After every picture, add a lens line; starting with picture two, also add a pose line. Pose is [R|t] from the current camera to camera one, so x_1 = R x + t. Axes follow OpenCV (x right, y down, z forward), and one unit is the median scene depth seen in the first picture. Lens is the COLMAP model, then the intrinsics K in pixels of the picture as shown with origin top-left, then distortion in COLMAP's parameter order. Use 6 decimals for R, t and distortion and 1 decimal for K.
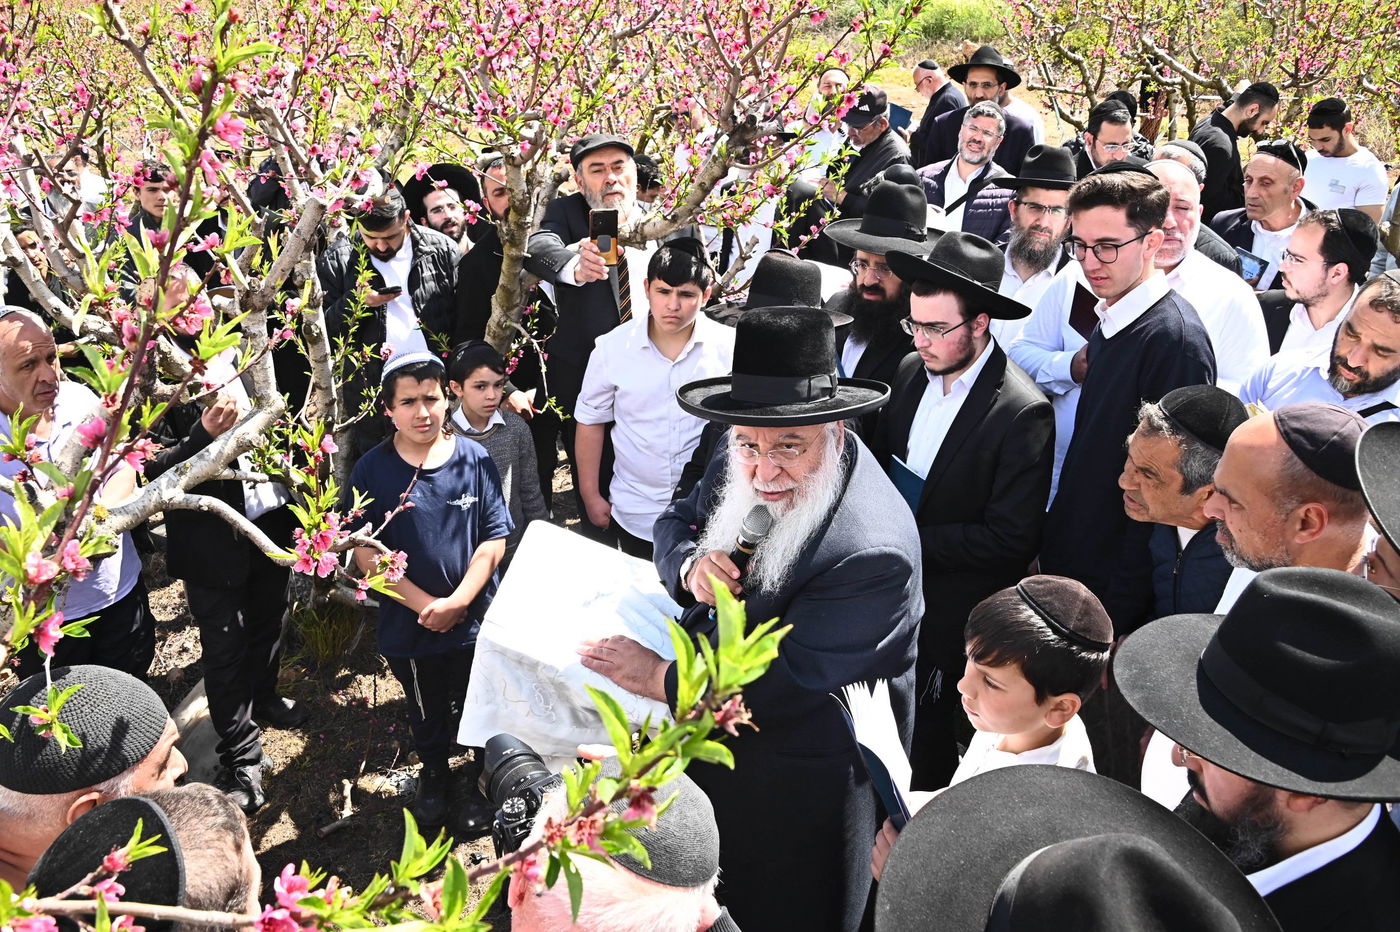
lens RADIAL K [[1224.1, 0, 699.0], [0, 1224.1, 413.4], [0, 0, 1]] dist [-0.080445, -0.002169]
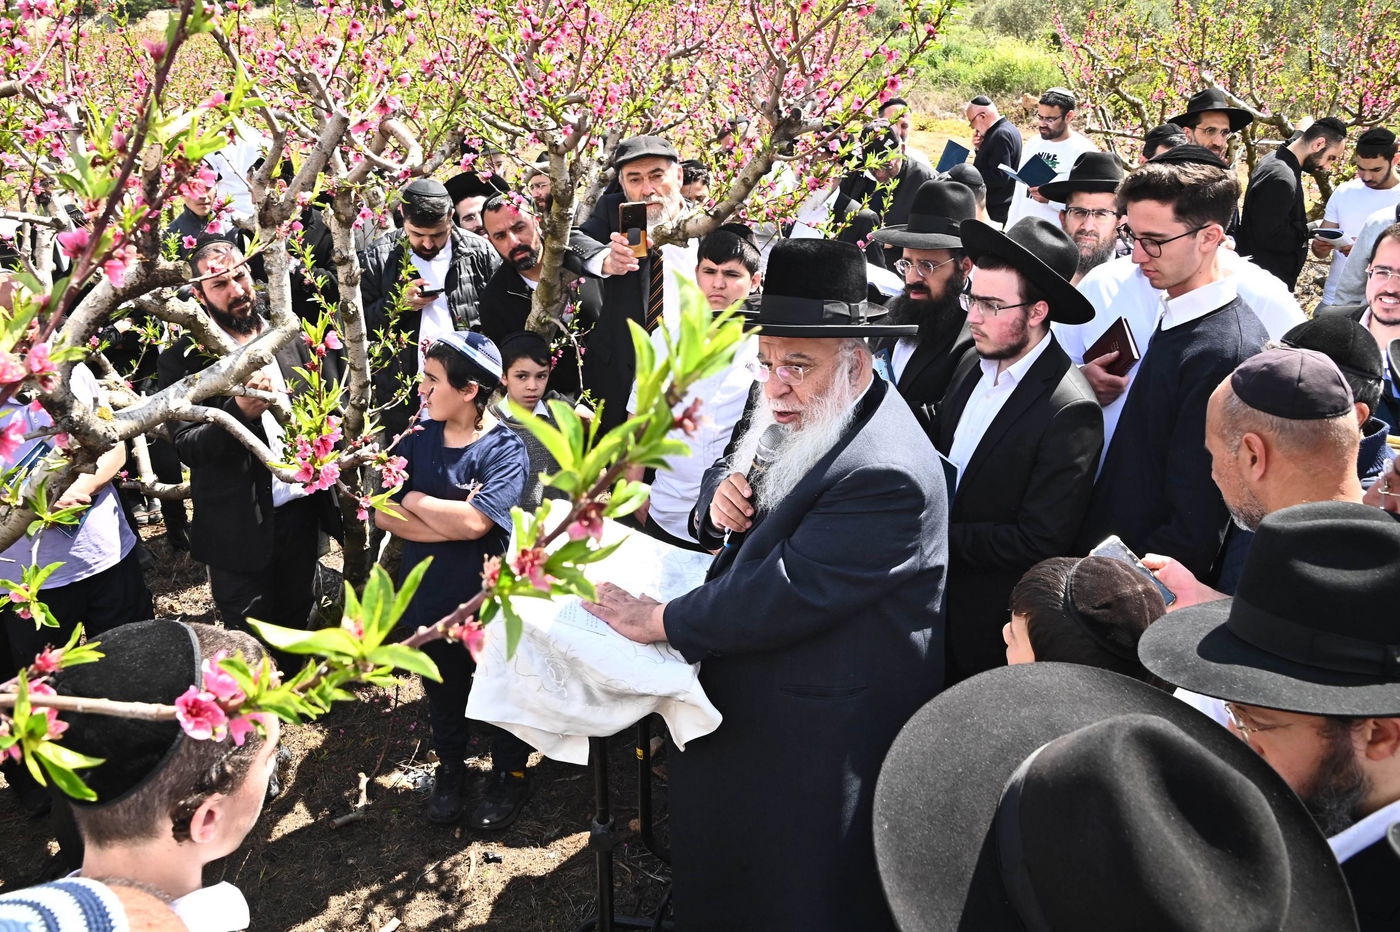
lens RADIAL K [[1224.1, 0, 699.0], [0, 1224.1, 413.4], [0, 0, 1]] dist [-0.080445, -0.002169]
pose [[0.998413, 0.033752, -0.045088, 0.016414], [-0.036051, 0.998039, -0.051167, 0.055579], [0.043273, 0.052711, 0.997672, 0.017173]]
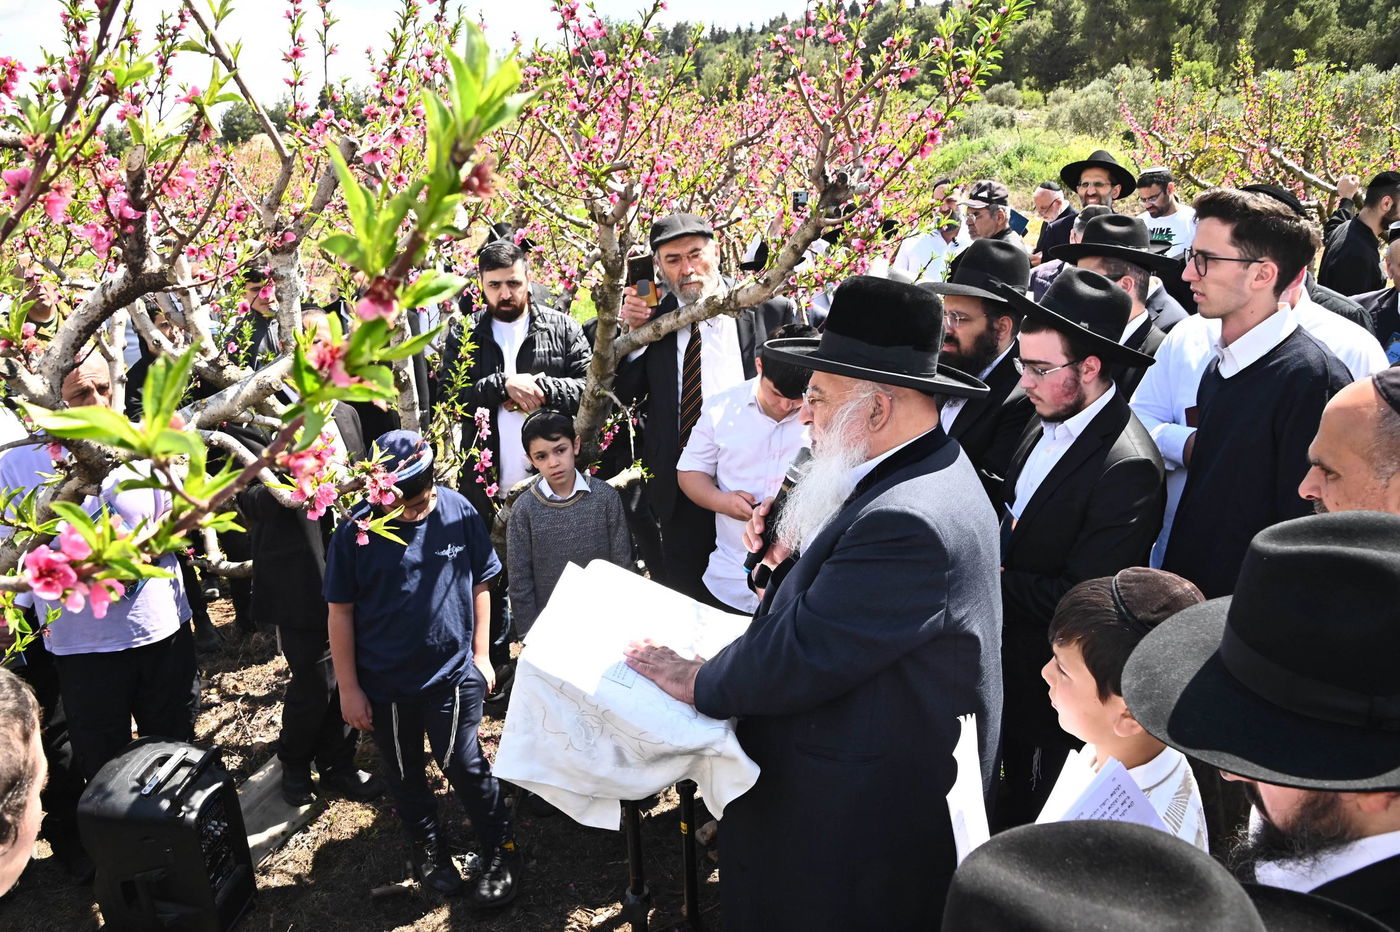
lens RADIAL K [[1208.4, 0, 693.7], [0, 1208.4, 402.4], [0, 0, 1]] dist [-0.076150, 0.001644]
pose [[0.991684, 0.016114, -0.127682, 0.049919], [-0.035481, 0.987913, -0.150893, 0.090466], [0.123707, 0.154168, 0.980270, 0.047893]]
